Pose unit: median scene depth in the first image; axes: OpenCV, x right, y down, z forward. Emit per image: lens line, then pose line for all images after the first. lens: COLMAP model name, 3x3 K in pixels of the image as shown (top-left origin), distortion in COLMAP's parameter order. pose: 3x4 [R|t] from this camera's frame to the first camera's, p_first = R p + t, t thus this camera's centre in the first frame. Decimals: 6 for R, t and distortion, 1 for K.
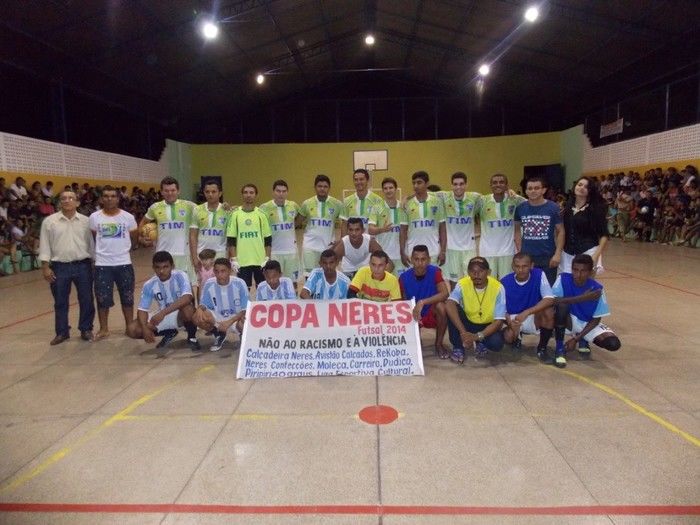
lens RADIAL K [[471.8, 0, 350.0], [0, 471.8, 262.5], [0, 0, 1]] dist [0.002544, -0.055796]
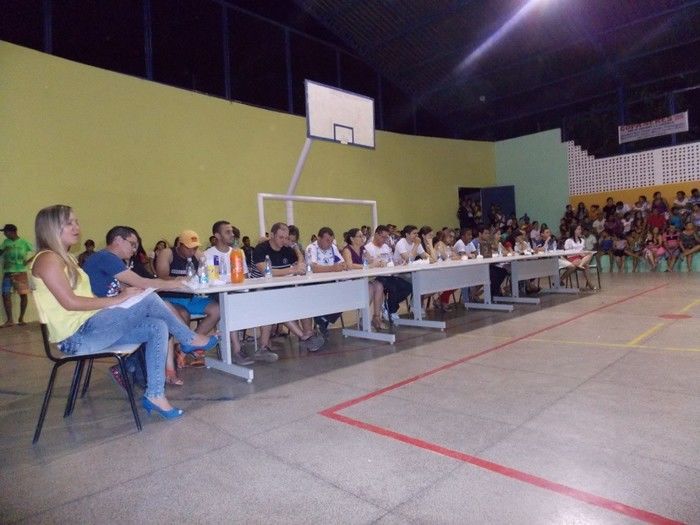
lens RADIAL K [[471.8, 0, 350.0], [0, 471.8, 262.5], [0, 0, 1]] dist [0.002544, -0.055796]
pose [[0.706517, -0.022625, 0.707334, -0.204437], [0.120033, 0.988838, -0.088266, -0.077589], [-0.697442, 0.147265, 0.701347, 0.773430]]
